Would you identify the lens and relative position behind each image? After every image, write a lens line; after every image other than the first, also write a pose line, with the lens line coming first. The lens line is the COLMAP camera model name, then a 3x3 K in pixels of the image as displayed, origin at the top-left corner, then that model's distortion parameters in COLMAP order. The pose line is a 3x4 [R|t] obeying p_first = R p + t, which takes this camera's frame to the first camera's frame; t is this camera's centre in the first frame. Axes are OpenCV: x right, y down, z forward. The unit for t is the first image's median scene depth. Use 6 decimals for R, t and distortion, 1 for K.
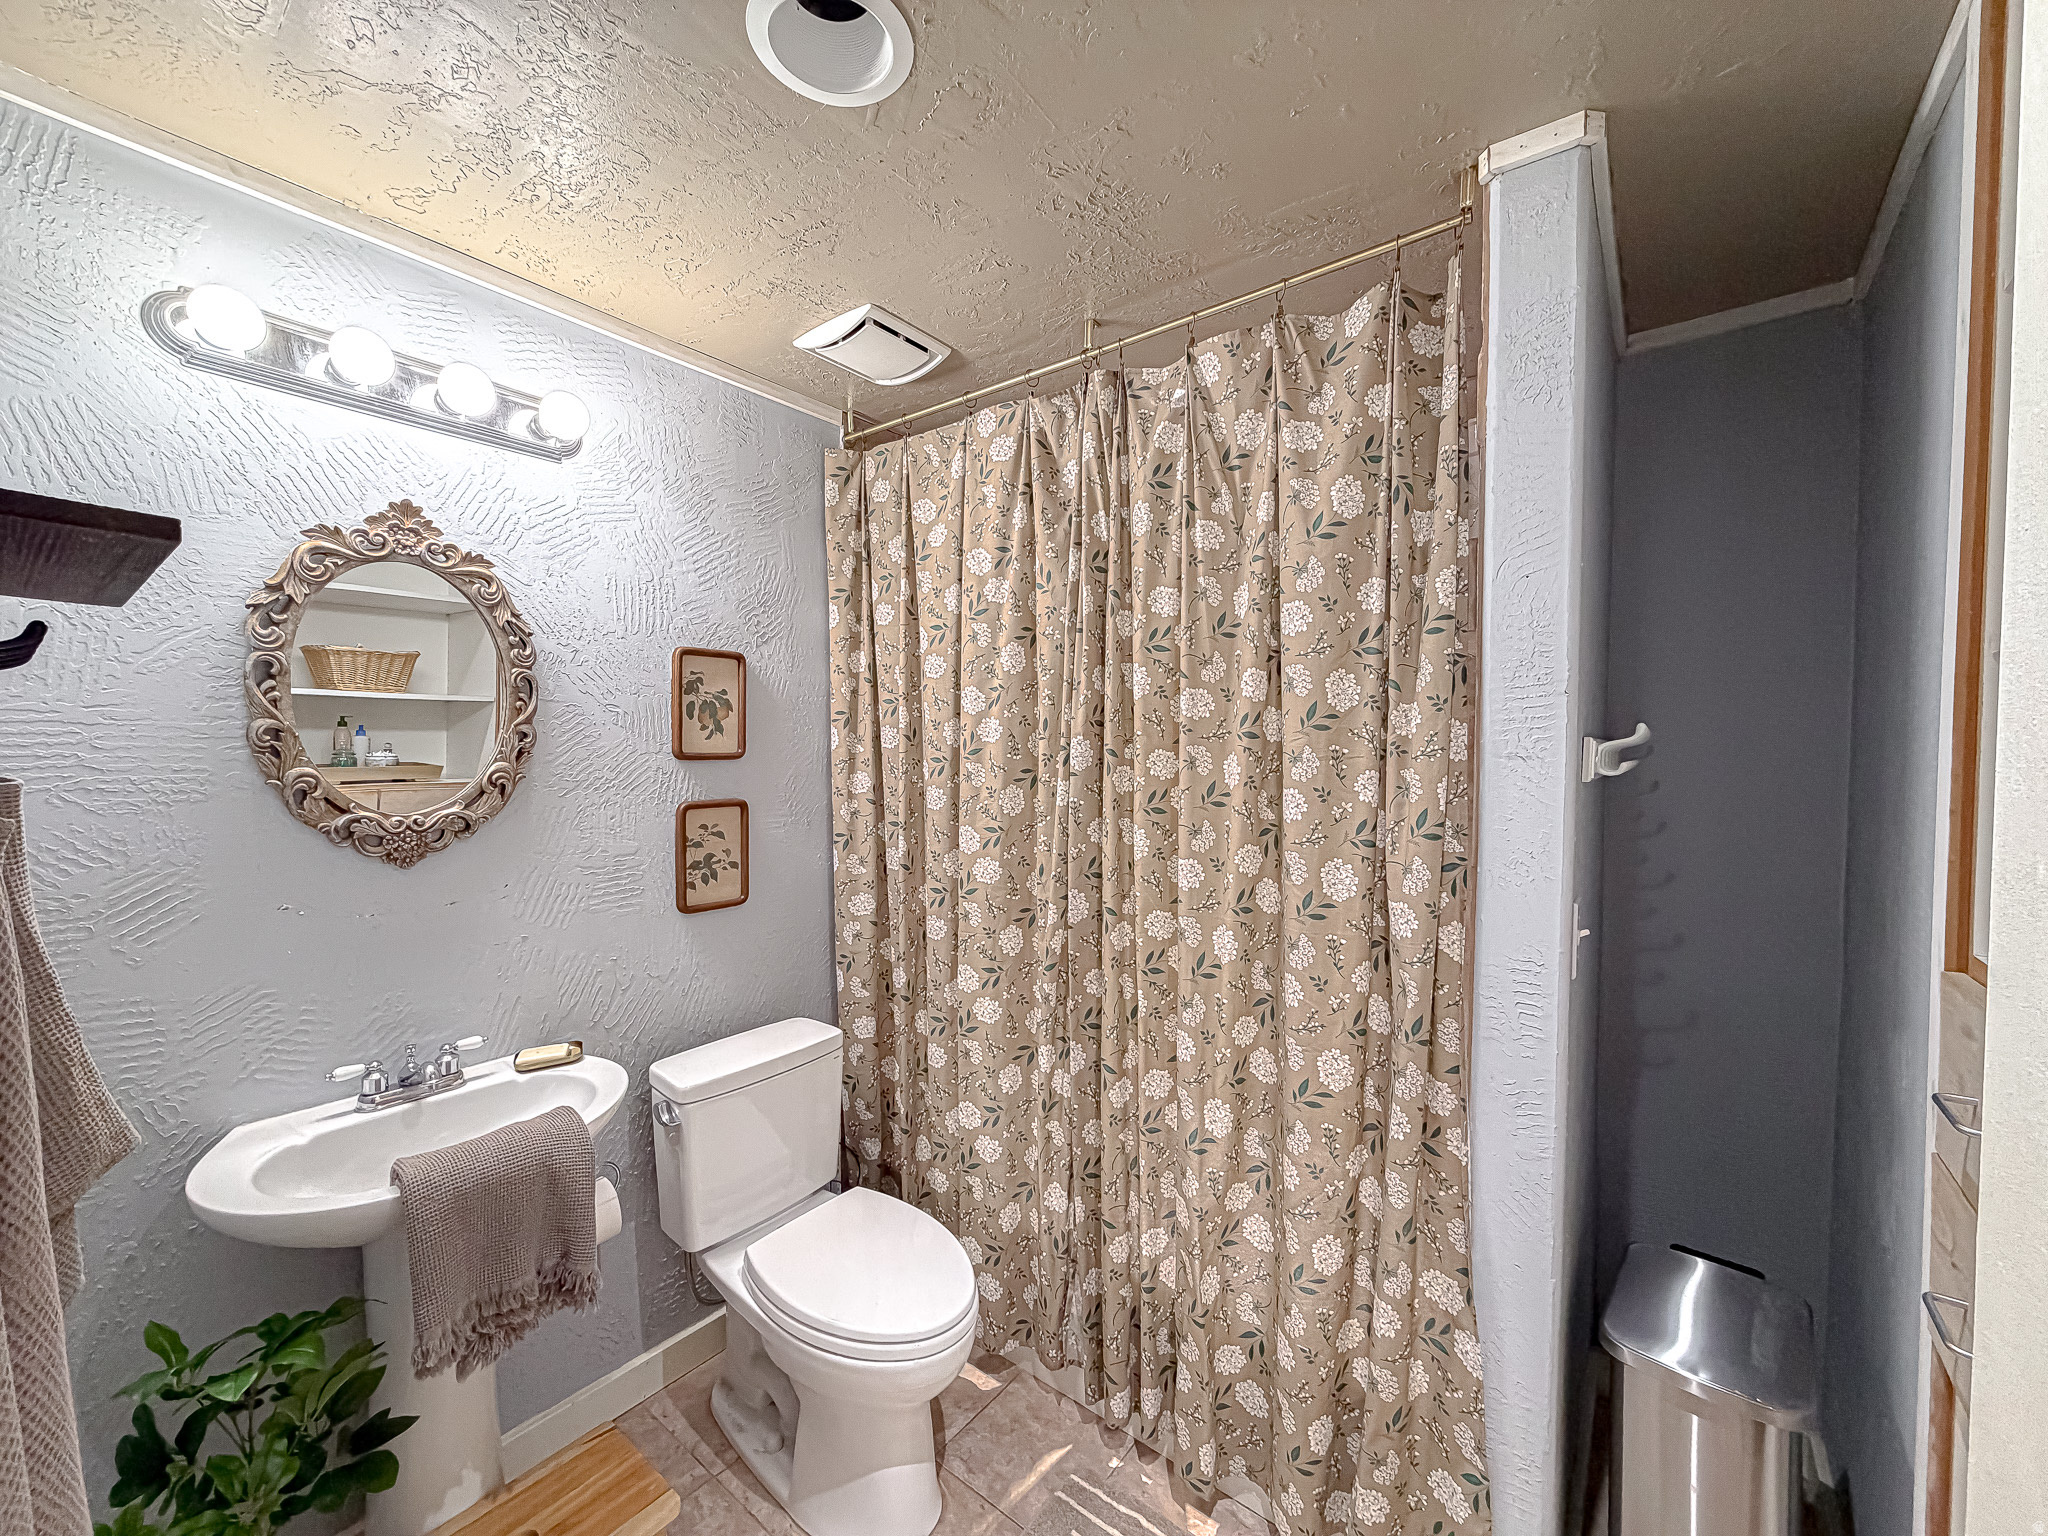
lens RADIAL K [[815.5, 0, 1016.2], [0, 815.5, 769.9], [0, 0, 1]] dist [-0.000909, 0.000324]
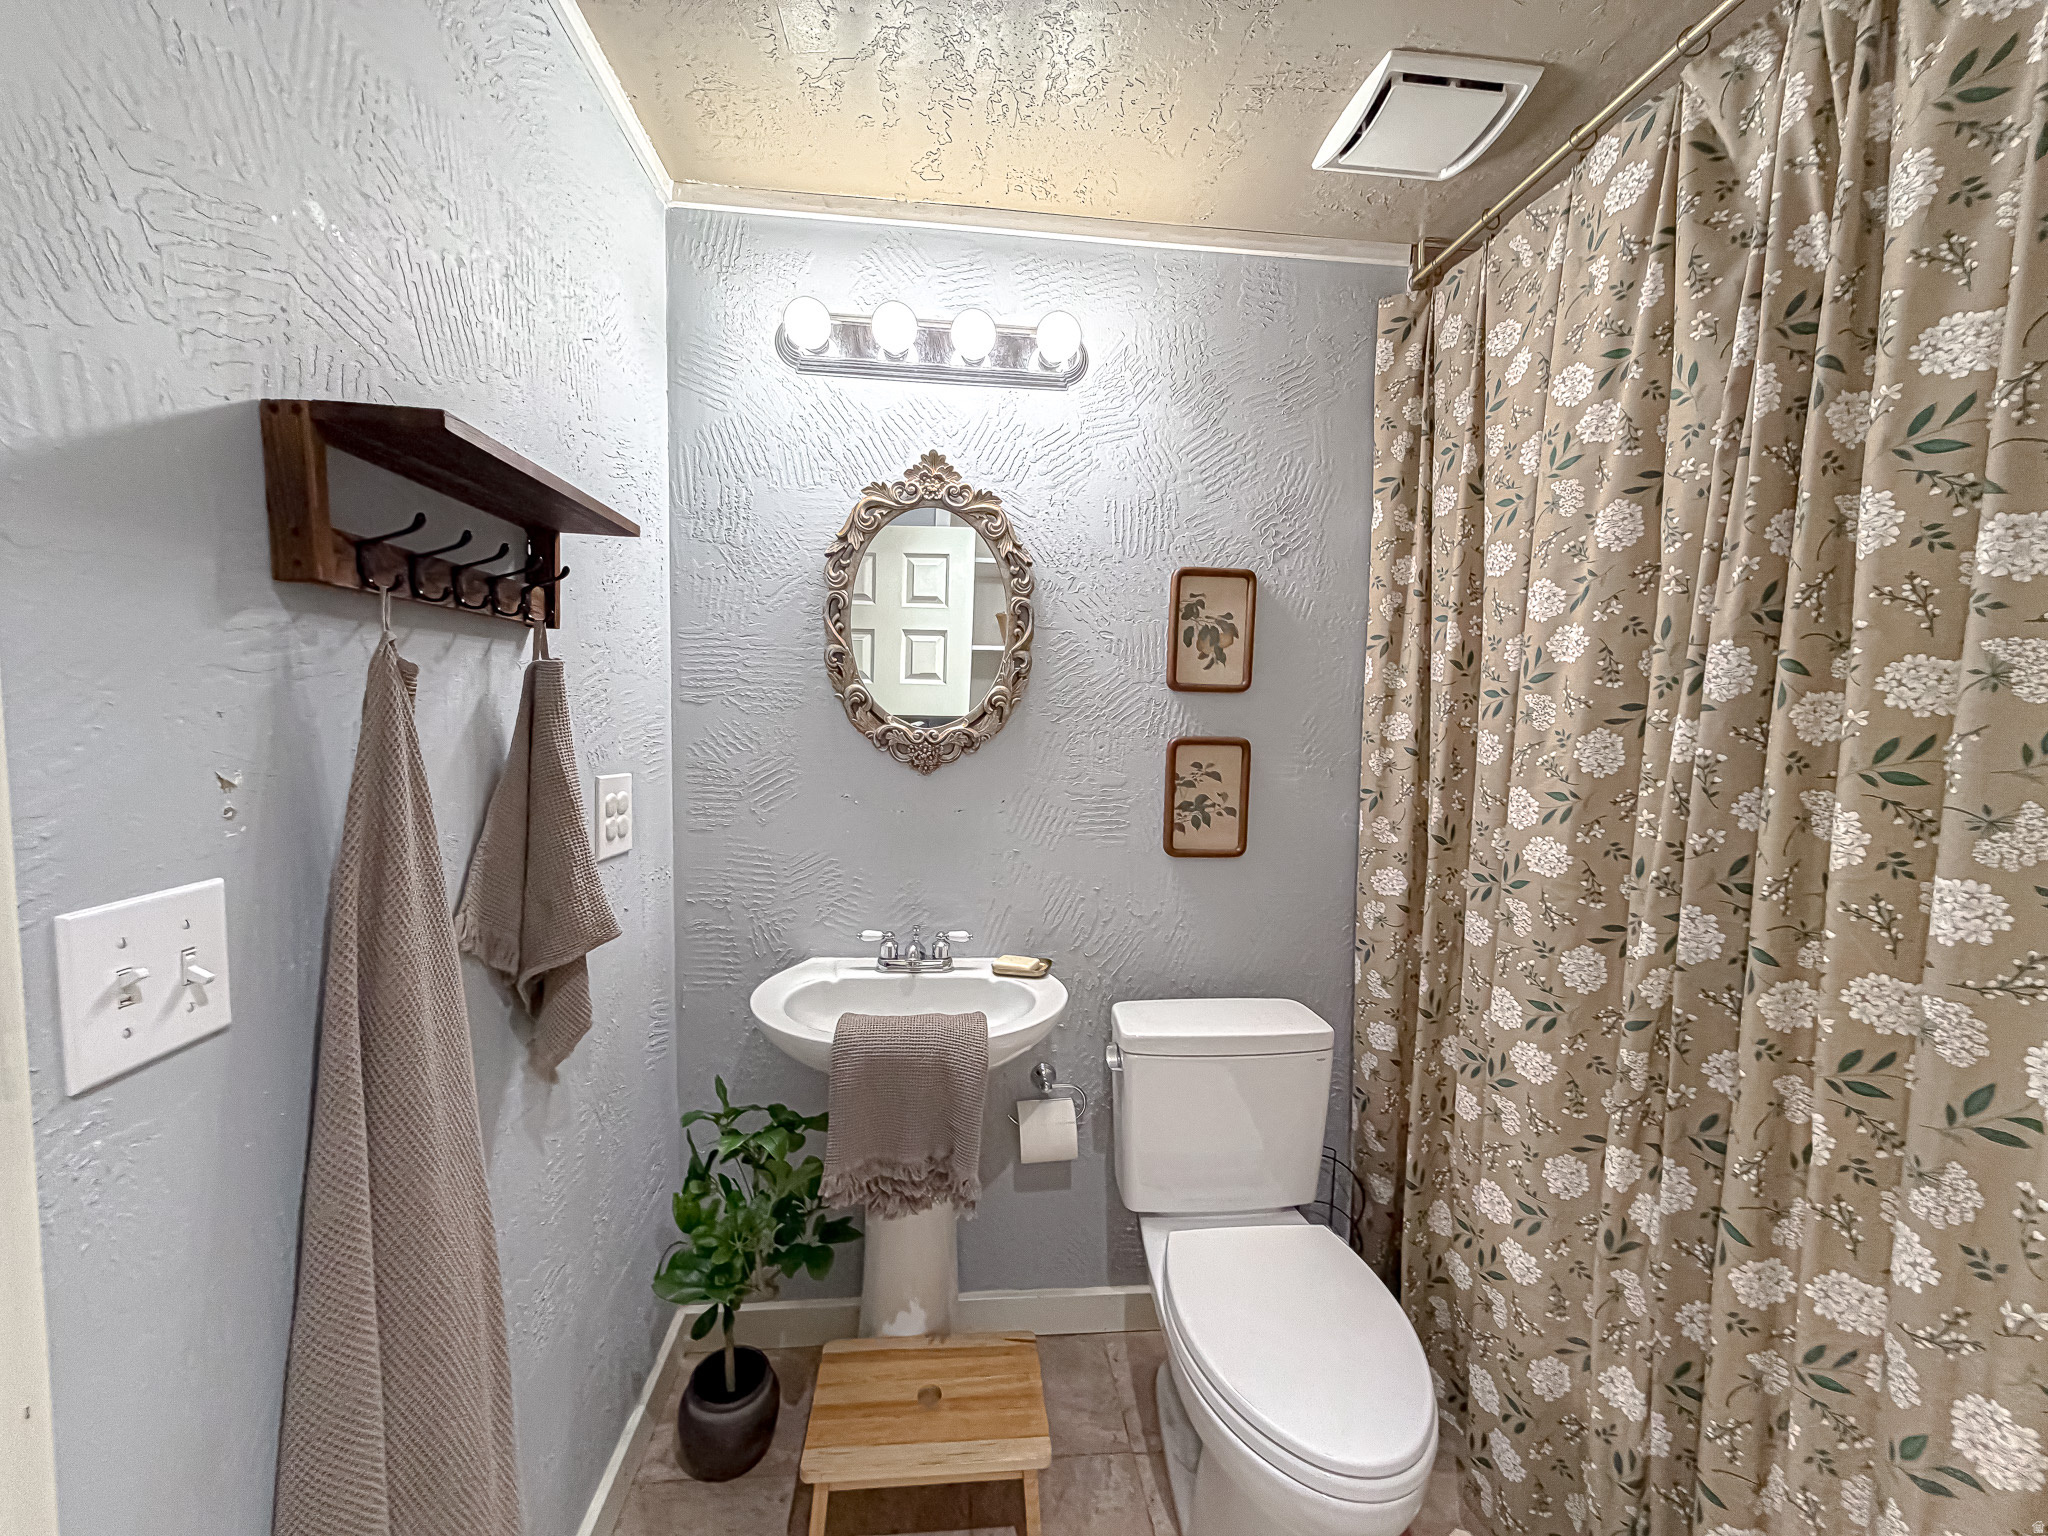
lens RADIAL K [[815.5, 0, 1016.2], [0, 815.5, 769.9], [0, 0, 1]] dist [-0.000909, 0.000324]
pose [[0.691478, 0.068317, -0.719160, 0.144224], [-0.043555, 0.997650, 0.052894, 0.038299], [0.721084, -0.005252, 0.692828, 0.238906]]
